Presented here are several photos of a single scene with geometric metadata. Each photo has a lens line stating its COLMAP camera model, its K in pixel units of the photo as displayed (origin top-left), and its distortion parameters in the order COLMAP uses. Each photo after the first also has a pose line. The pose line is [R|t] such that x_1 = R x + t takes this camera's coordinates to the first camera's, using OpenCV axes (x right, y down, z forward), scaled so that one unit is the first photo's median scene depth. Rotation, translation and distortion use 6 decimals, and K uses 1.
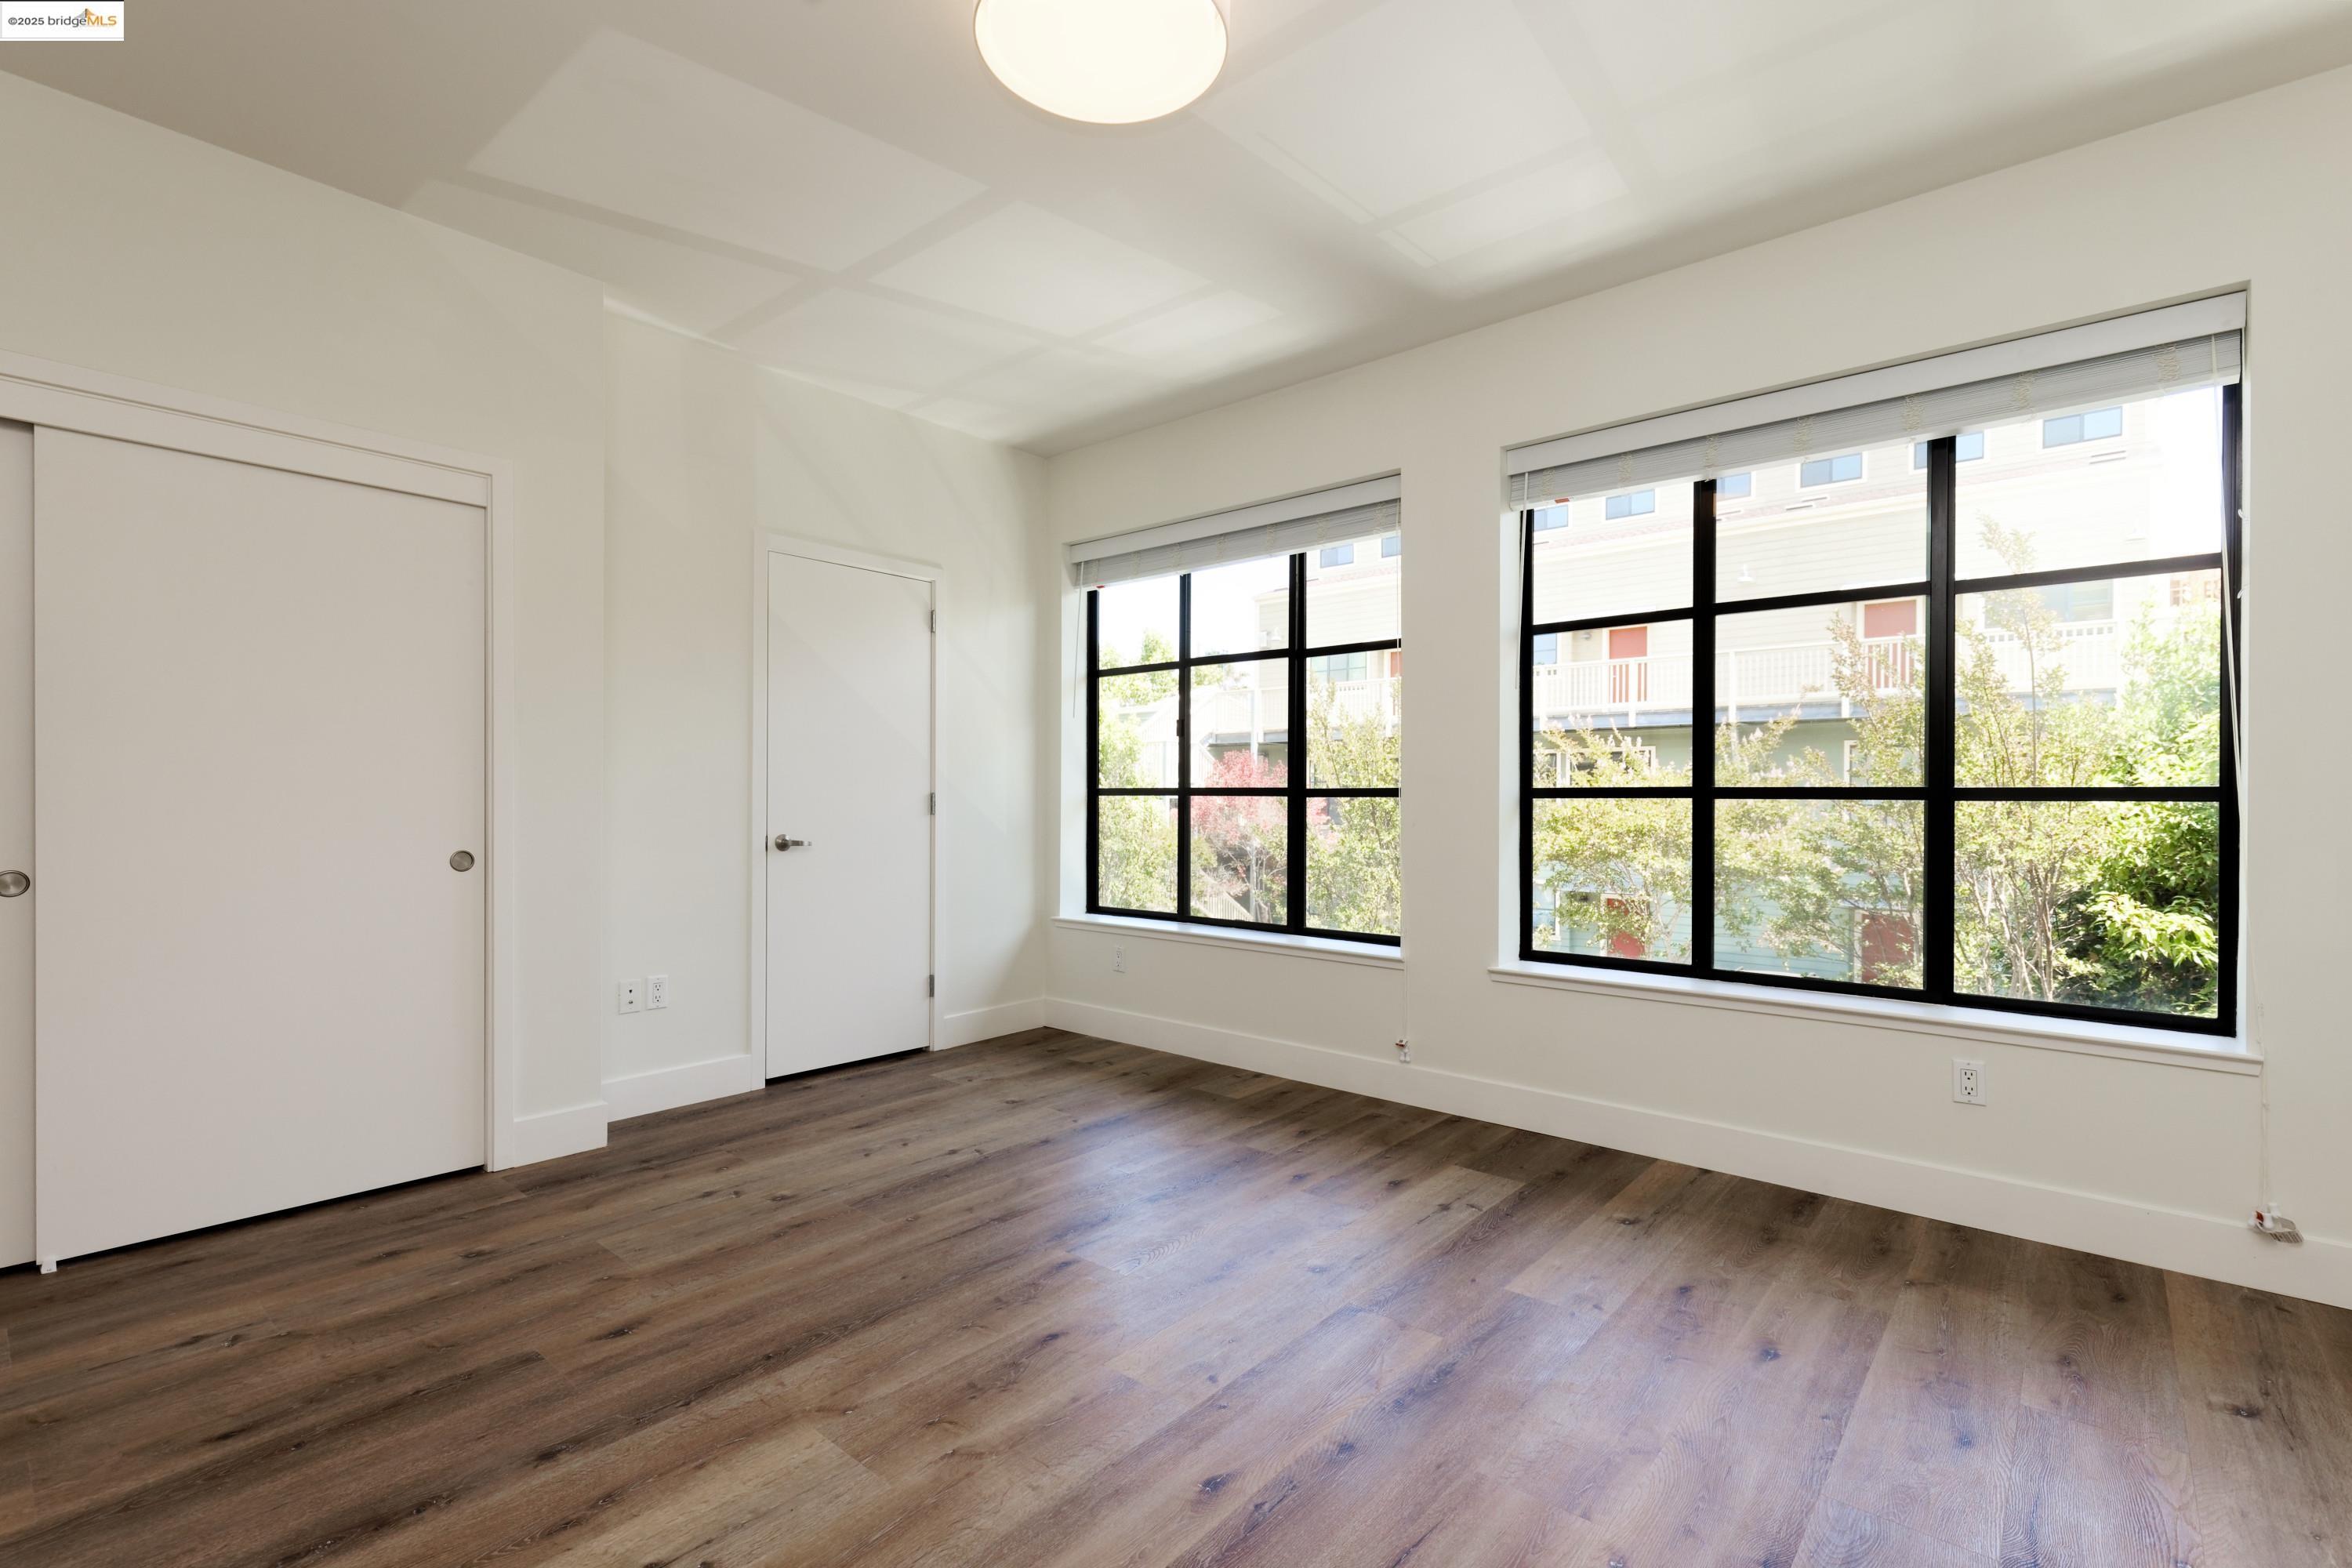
lens RADIAL K [[1065.2, 0, 1175.6], [0, 1065.2, 800.6], [0, 0, 1]] dist [0.006548, 0.000758]
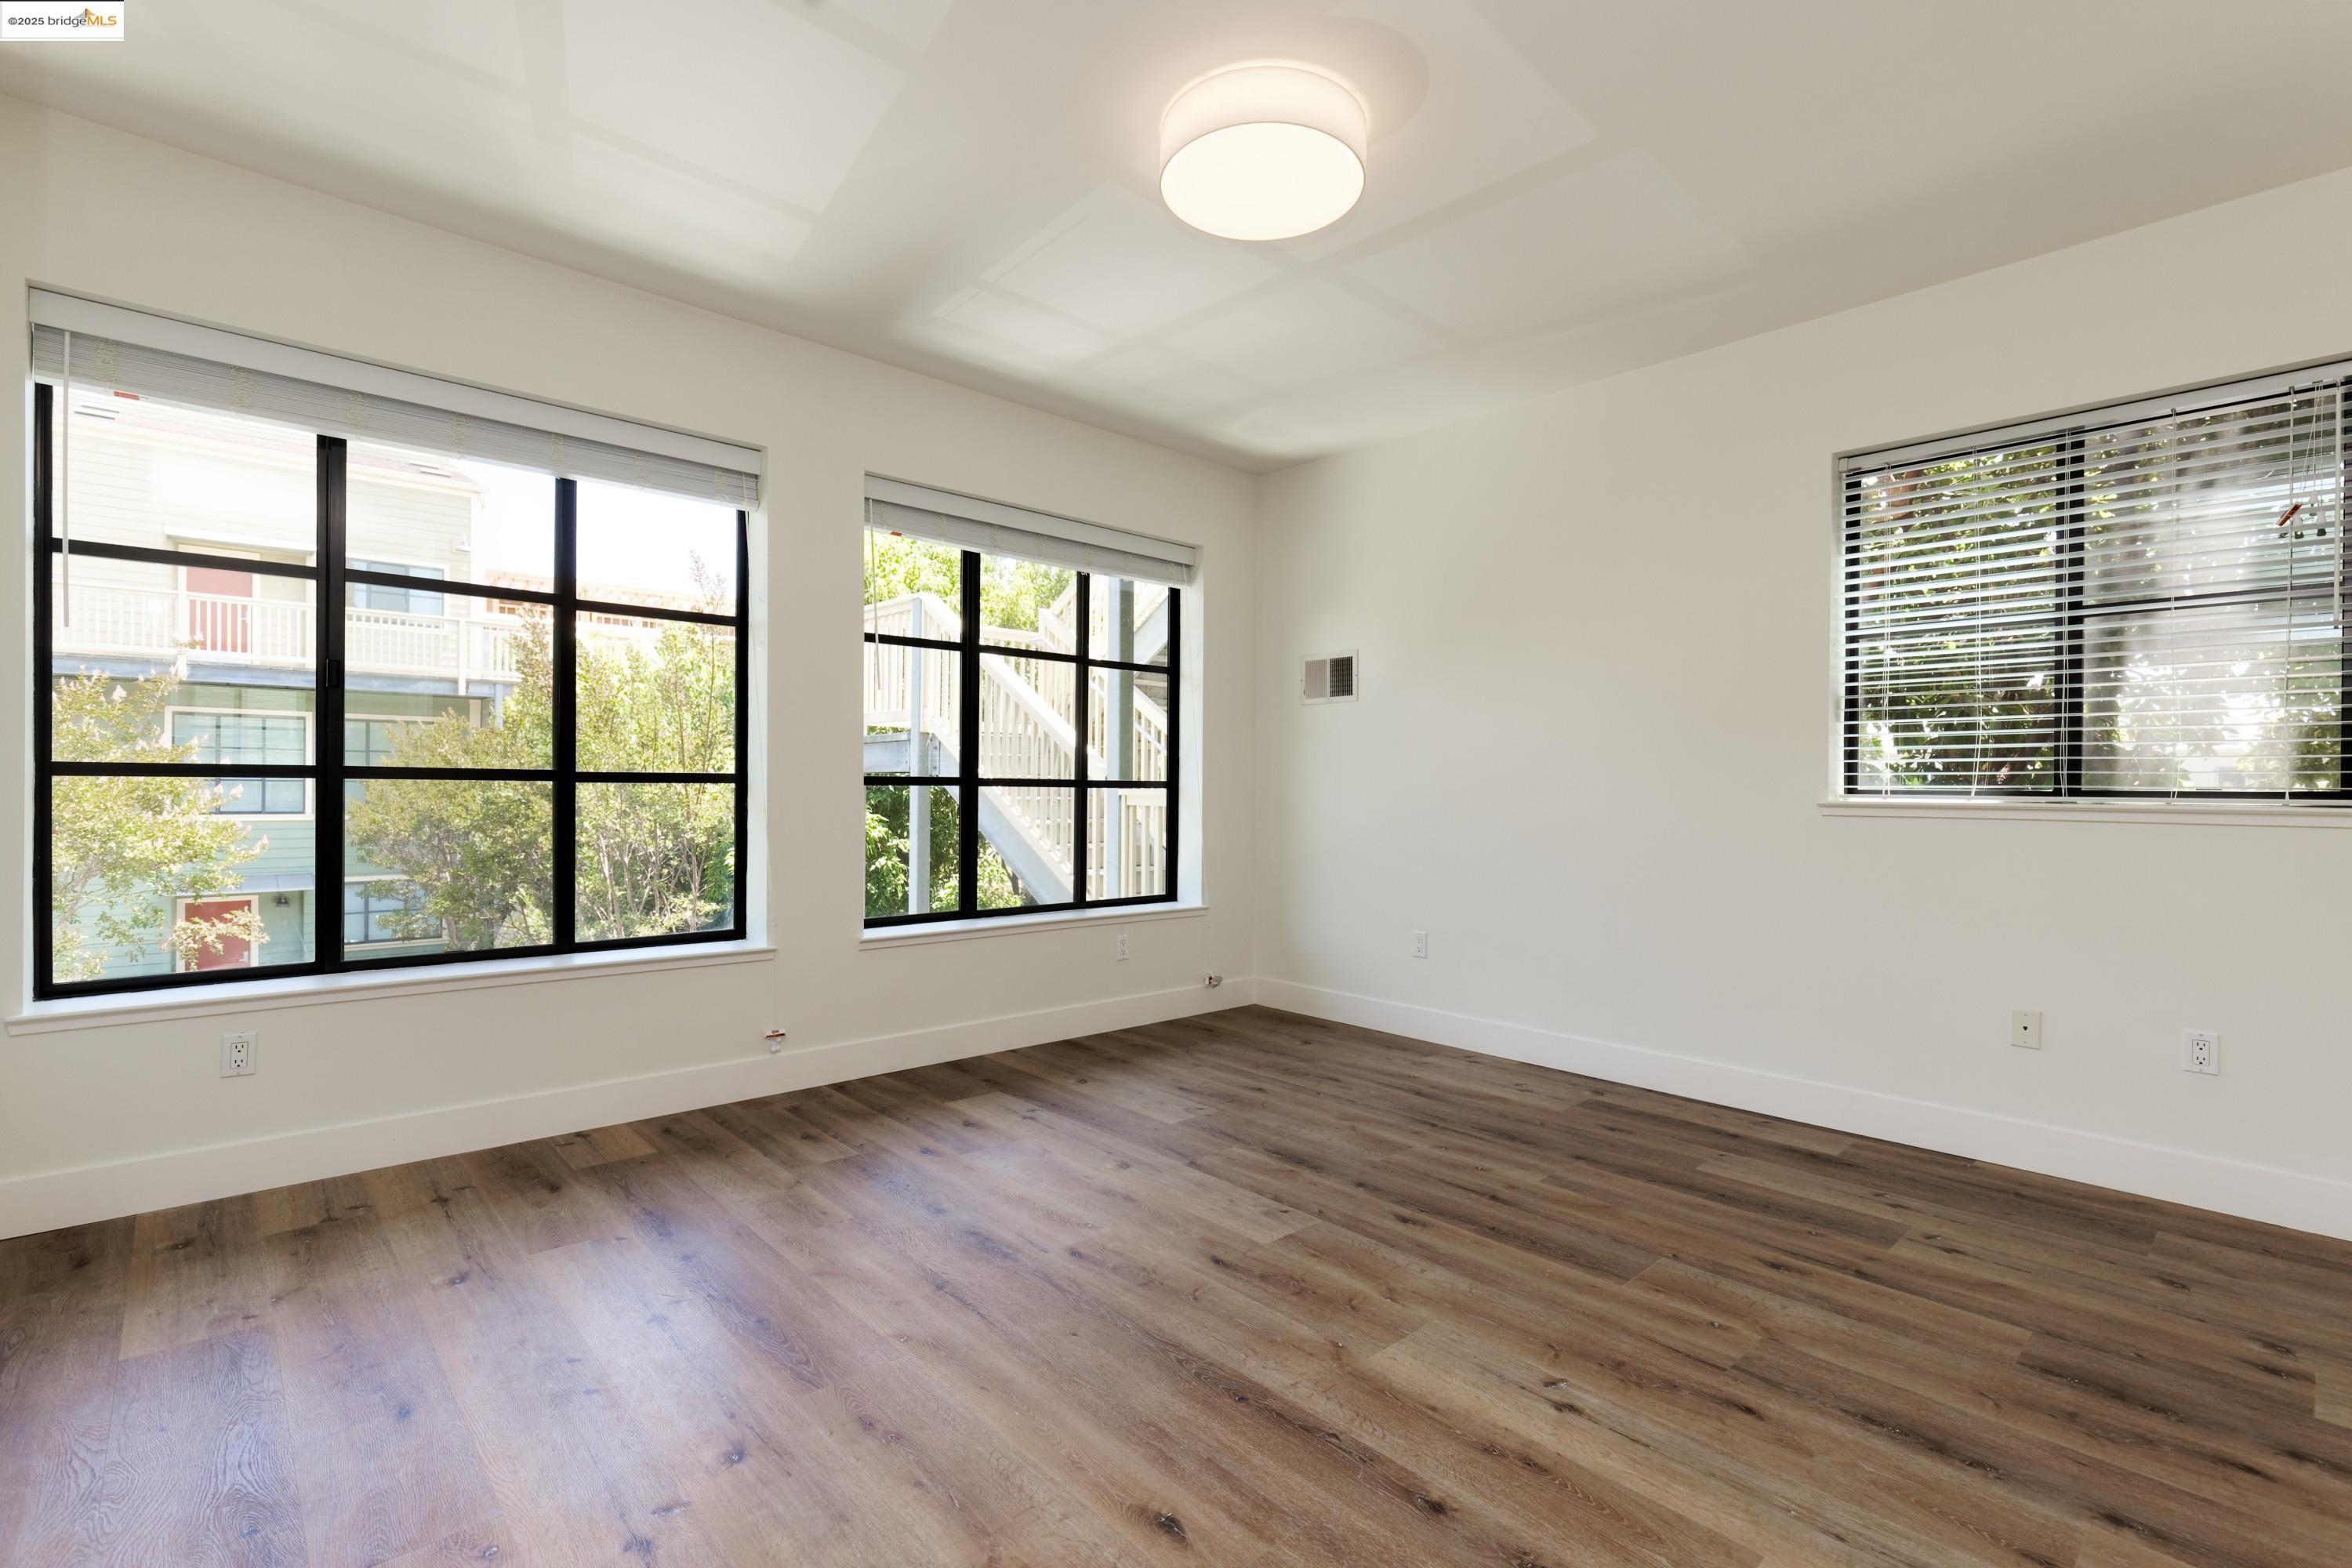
lens RADIAL K [[1065.2, 0, 1155.3], [0, 1065.2, 785.7], [0, 0, 1]] dist [0.006548, 0.000758]
pose [[0.122981, -0.003553, 0.992403, -0.862295], [-0.008857, 0.999950, 0.004677, -0.010560], [-0.992369, -0.009364, 0.122944, 0.635737]]
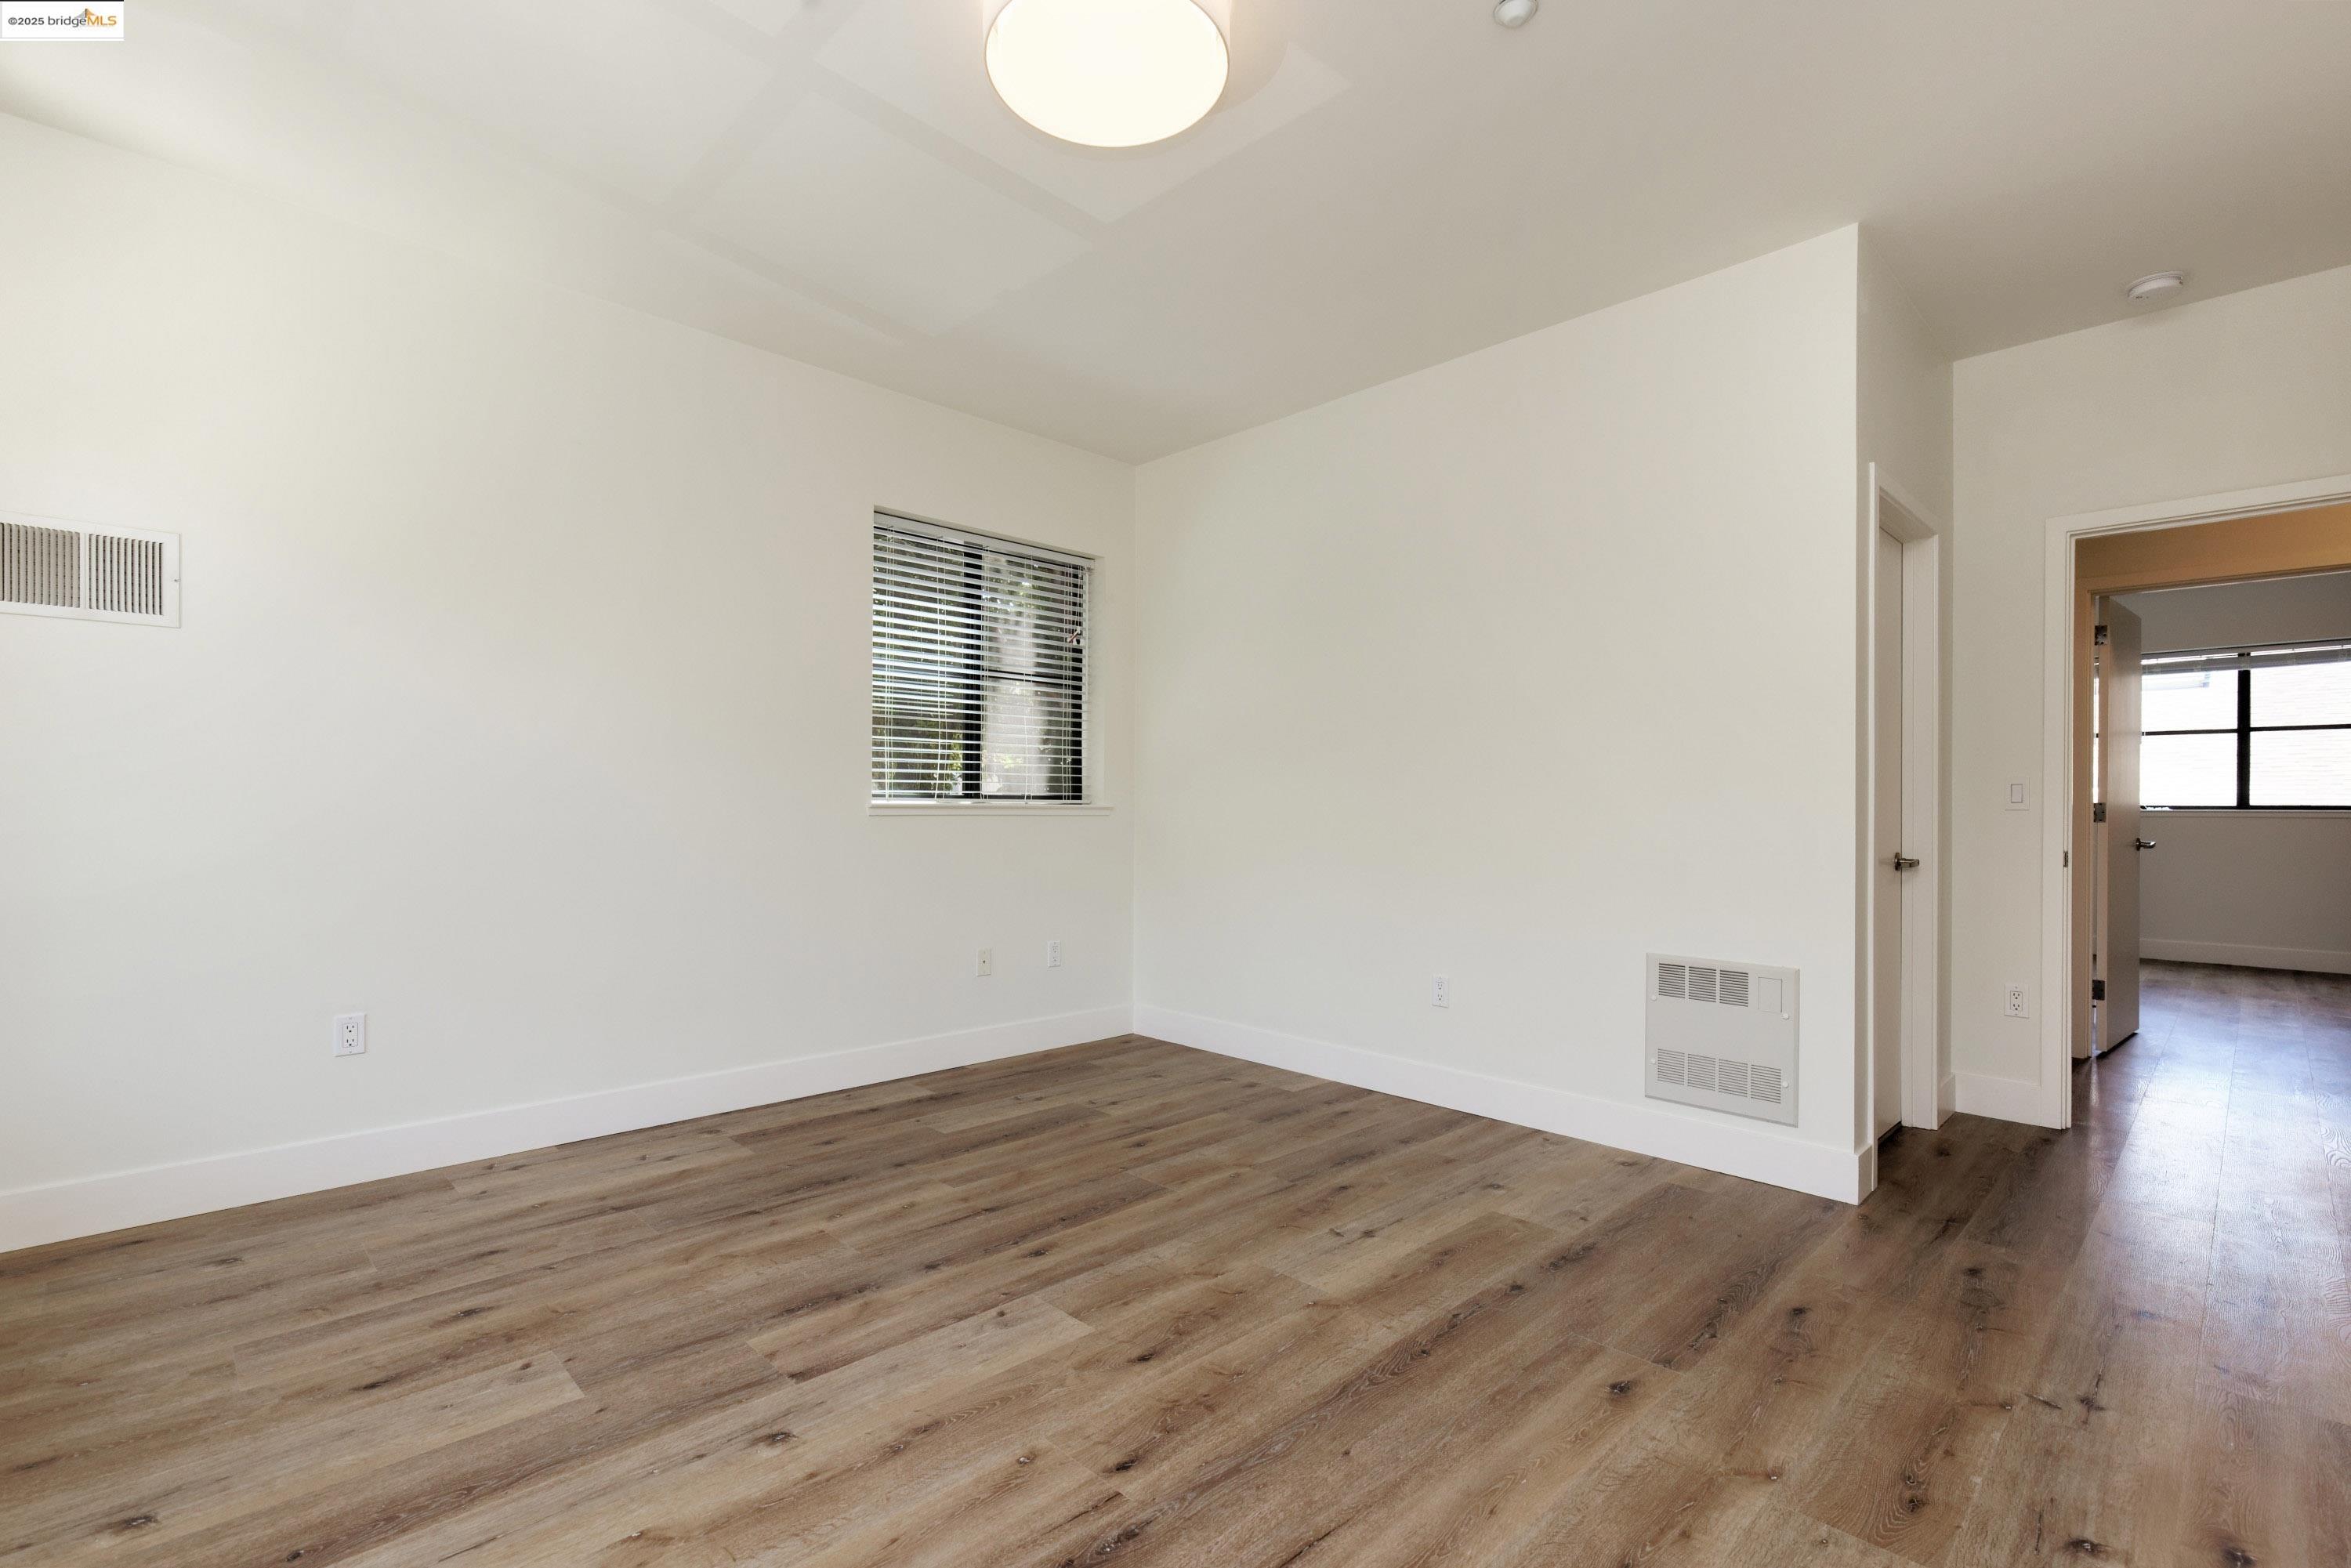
lens RADIAL K [[1064.7, 0, 1187.4], [0, 1064.7, 801.8], [0, 0, 1]] dist [0.006548, 0.000758]
pose [[-0.996824, -0.009908, 0.079011, -0.153170], [-0.010435, 0.999926, -0.006254, 0.007686], [-0.078944, -0.007058, -0.996854, 1.331092]]
